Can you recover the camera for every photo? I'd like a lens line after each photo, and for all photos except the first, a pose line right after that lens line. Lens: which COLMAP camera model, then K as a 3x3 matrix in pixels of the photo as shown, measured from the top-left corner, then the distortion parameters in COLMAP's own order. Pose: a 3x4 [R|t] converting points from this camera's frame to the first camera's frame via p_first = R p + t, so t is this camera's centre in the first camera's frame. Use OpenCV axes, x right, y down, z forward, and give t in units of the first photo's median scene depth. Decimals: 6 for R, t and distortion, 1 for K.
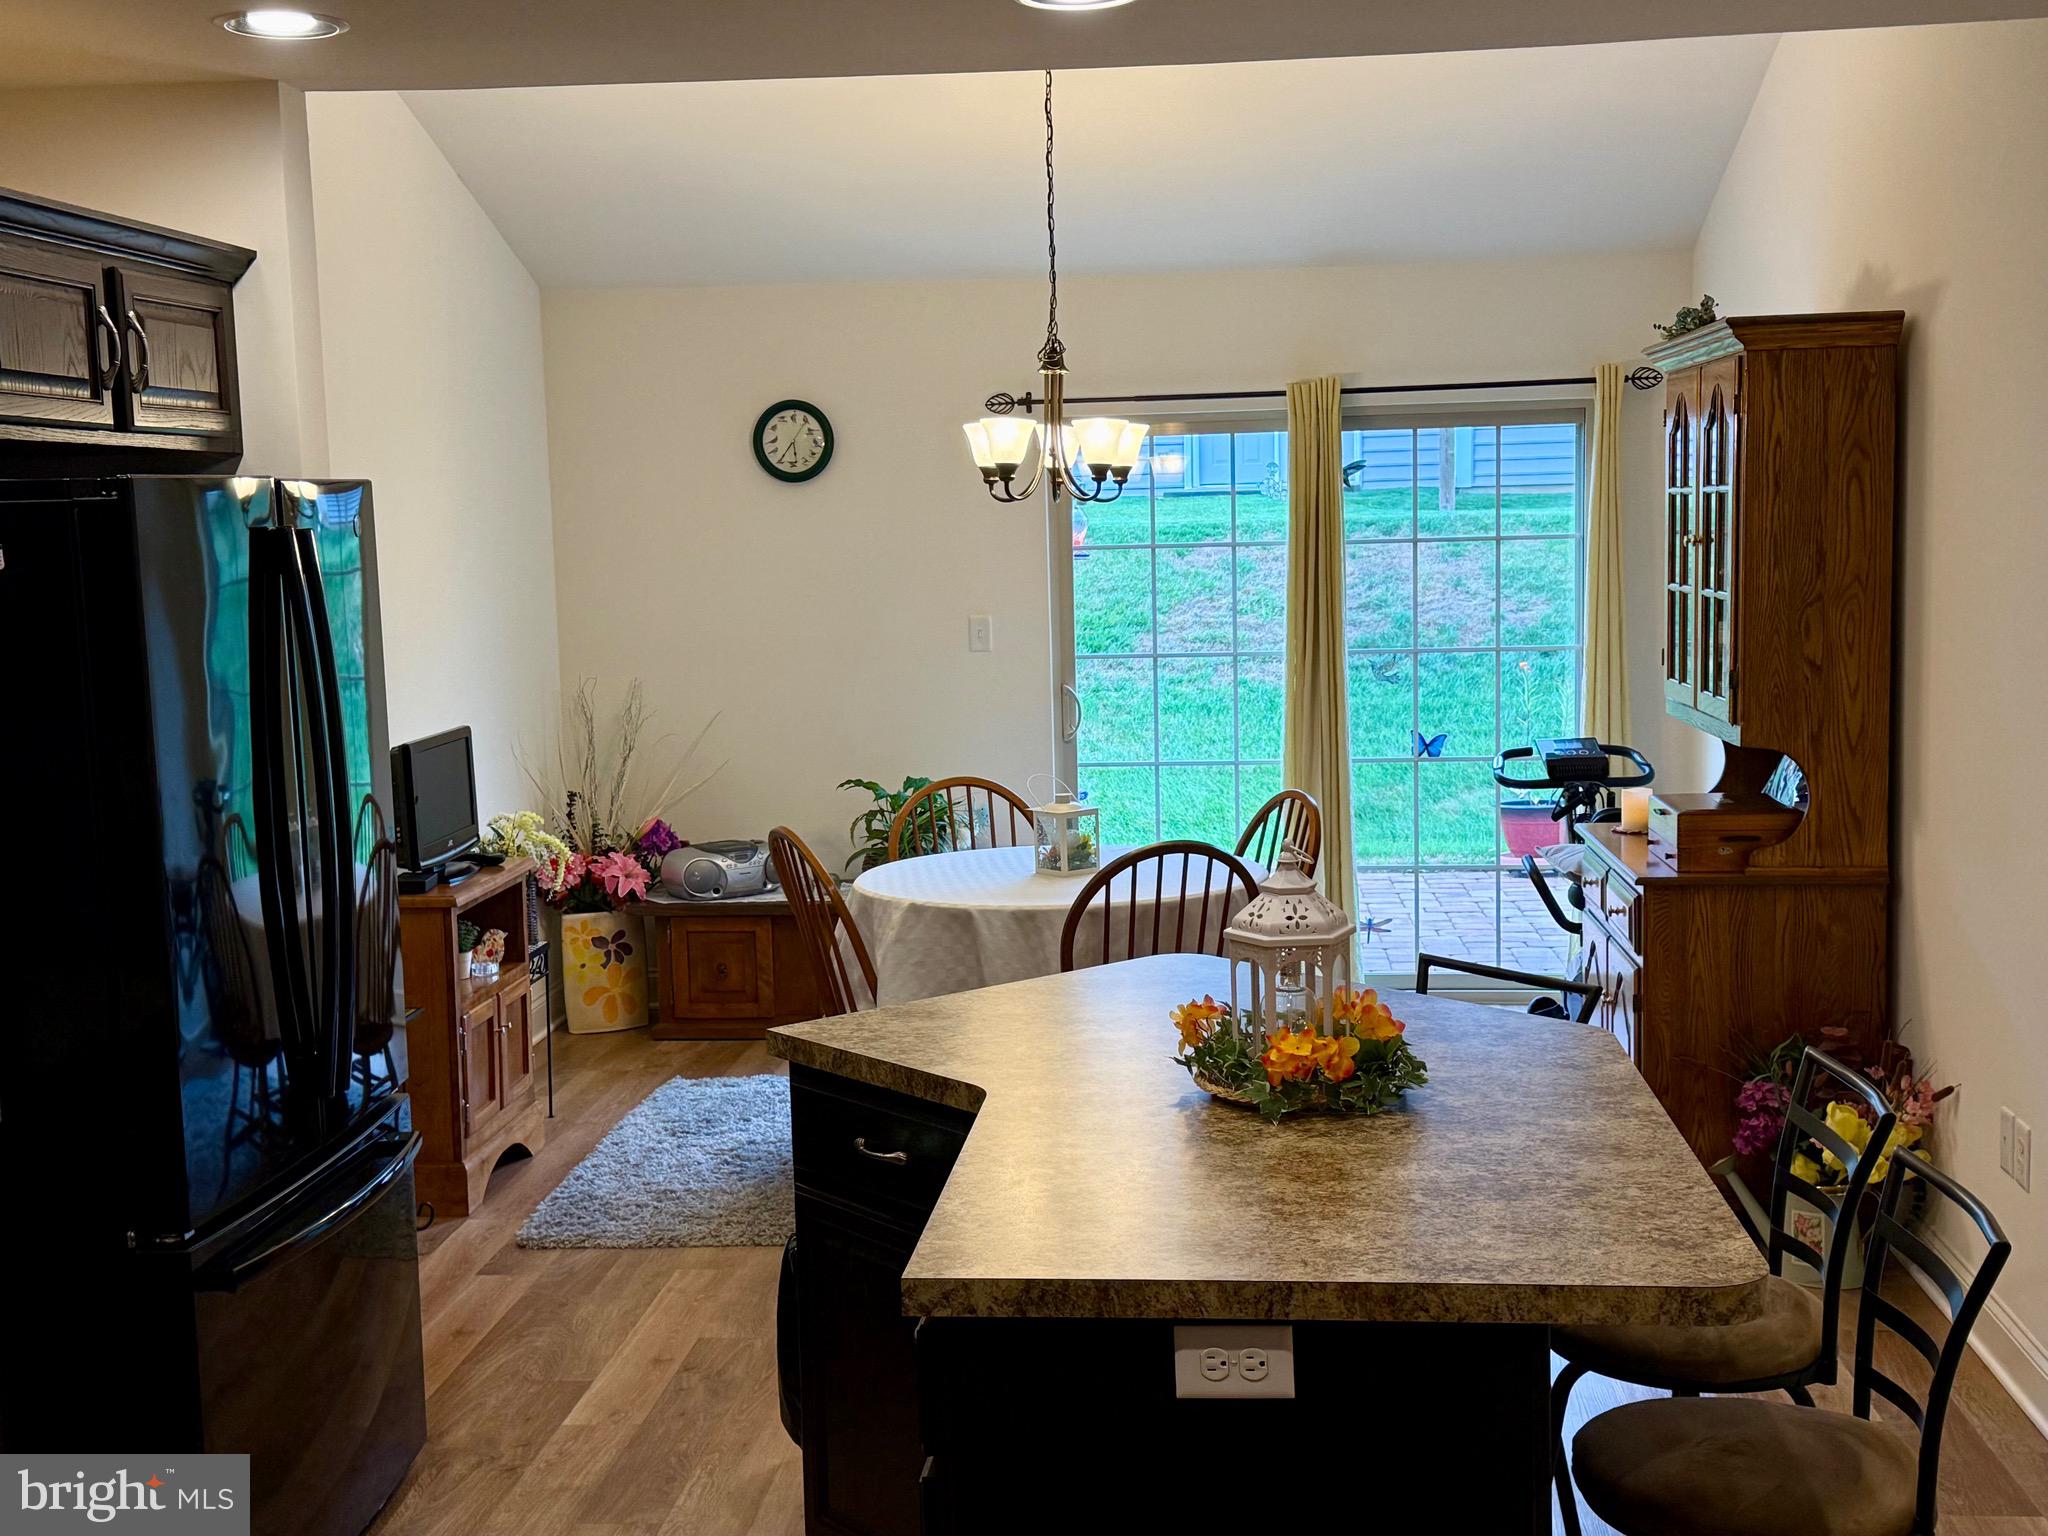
lens RADIAL K [[2417.4, 0, 1020.9], [0, 2417.4, 765.4], [0, 0, 1]] dist [0.049678, 0.000000]
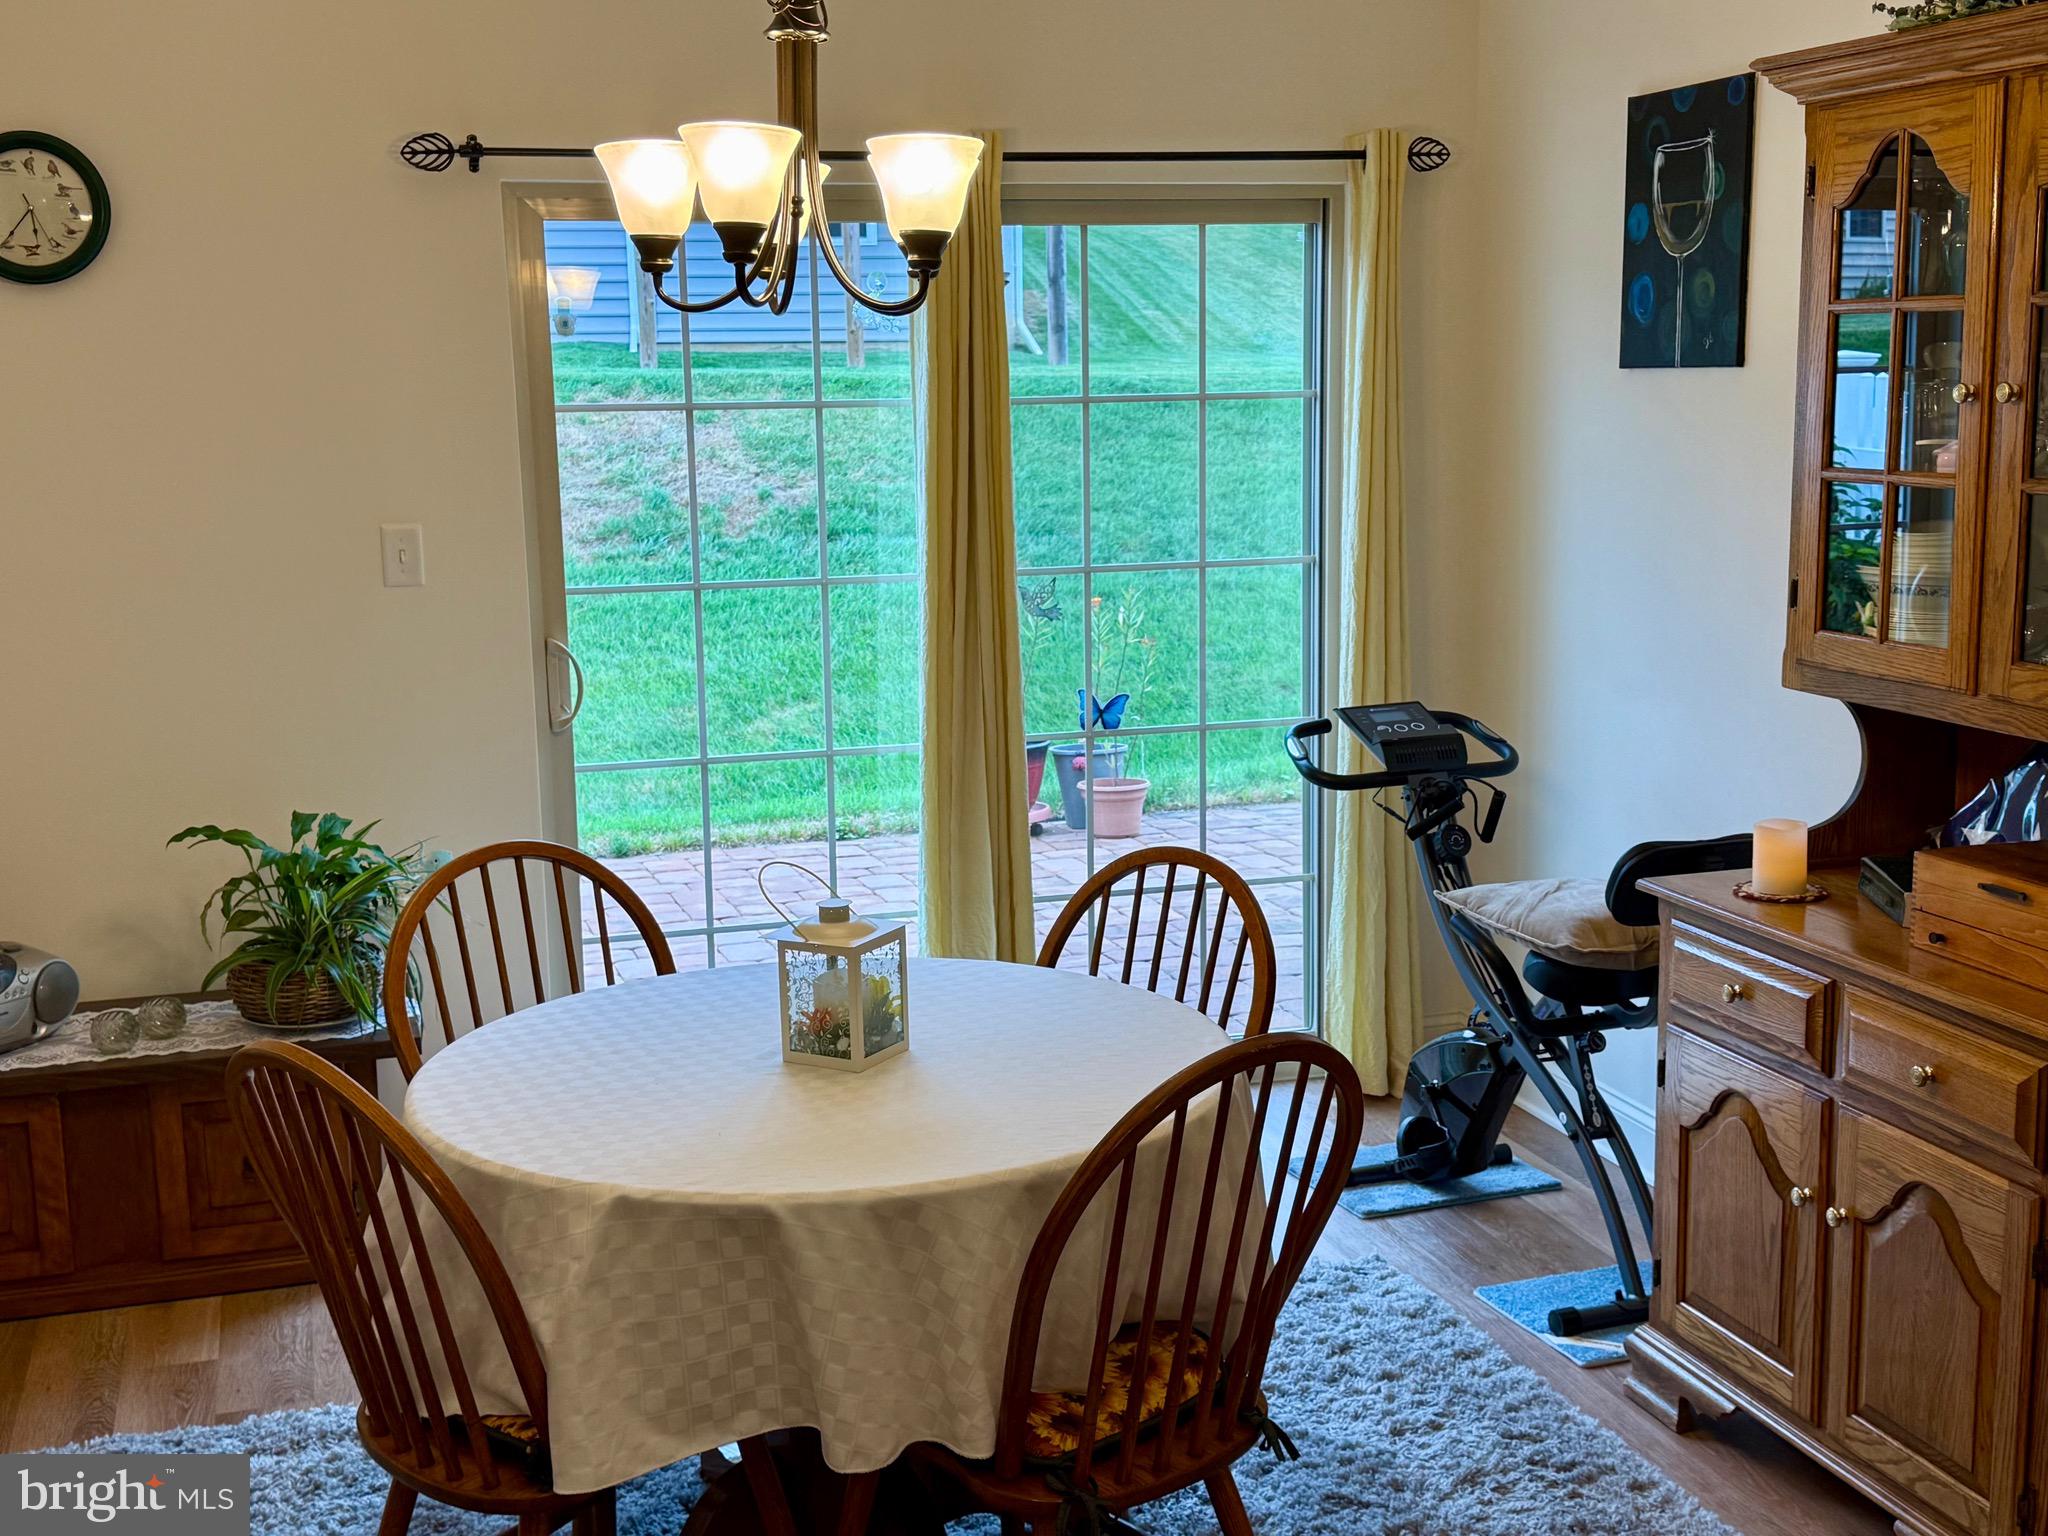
lens RADIAL K [[2417.4, 0, 1059.5], [0, 2417.4, 779.4], [0, 0, 1]] dist [0.049678, 0.000000]
pose [[0.920039, -0.058005, 0.387509, -0.109086], [0.034566, 0.997141, 0.067192, -0.037684], [-0.390298, -0.048425, 0.919414, 0.431243]]
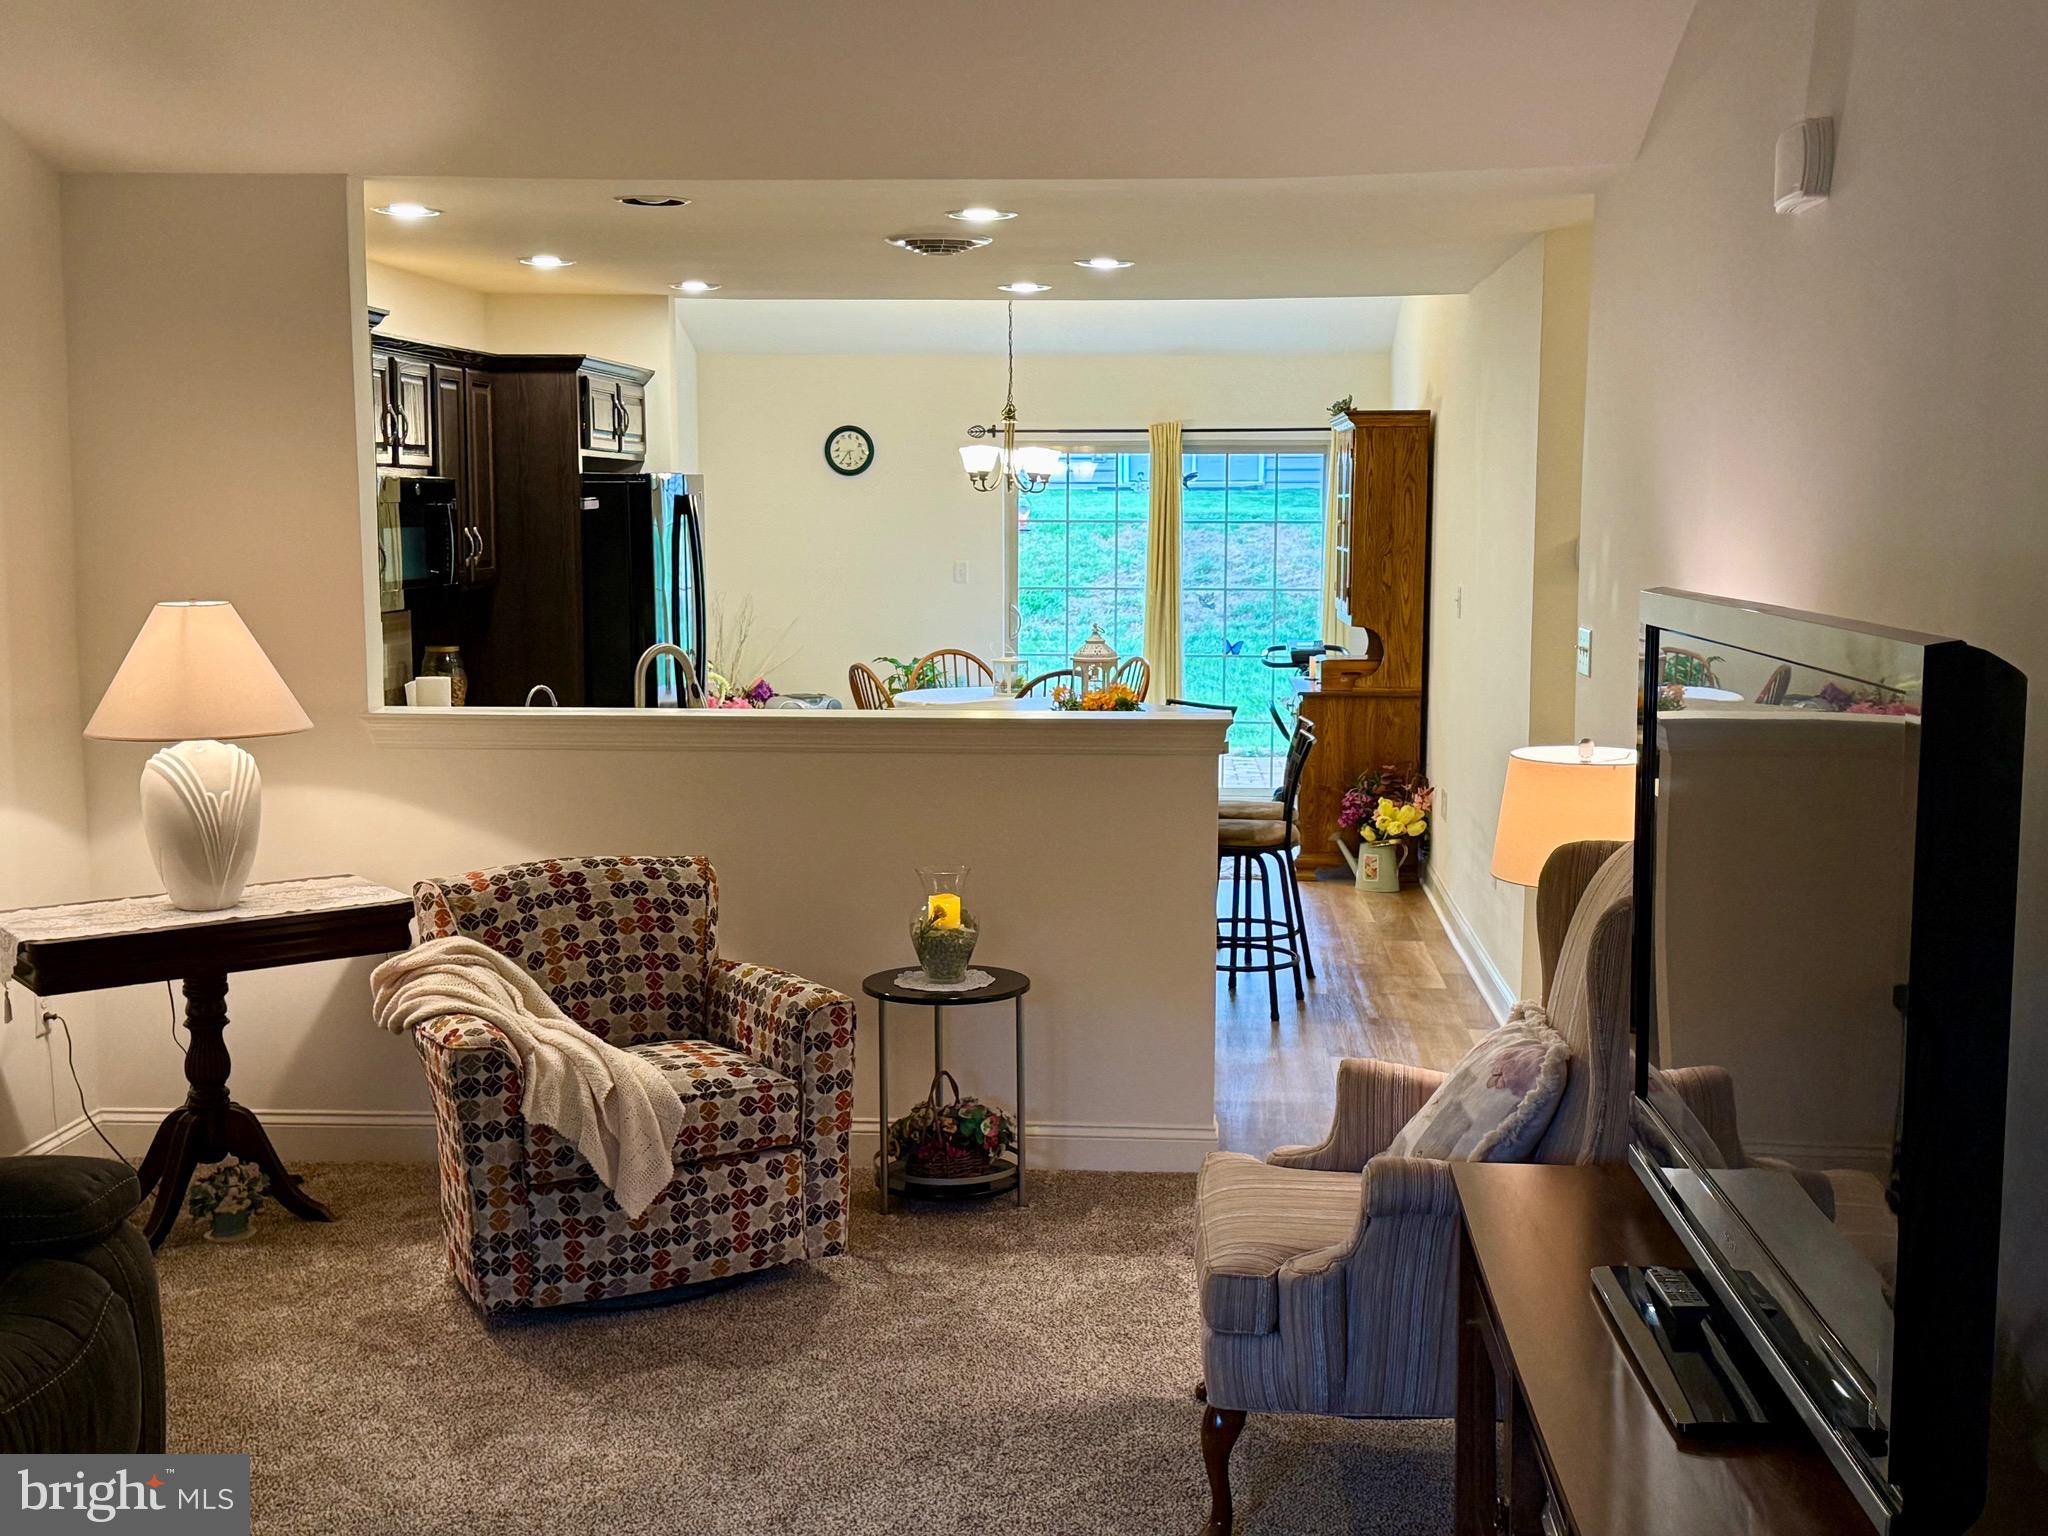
lens RADIAL K [[2417.4, 0, 1022.1], [0, 2417.4, 780.9], [0, 0, 1]] dist [0.049678, 0.000000]
pose [[0.999389, 0.025099, 0.024310, -0.012286], [-0.025359, 0.999624, 0.010462, 0.074180], [-0.024038, -0.011072, 0.999650, -0.687886]]
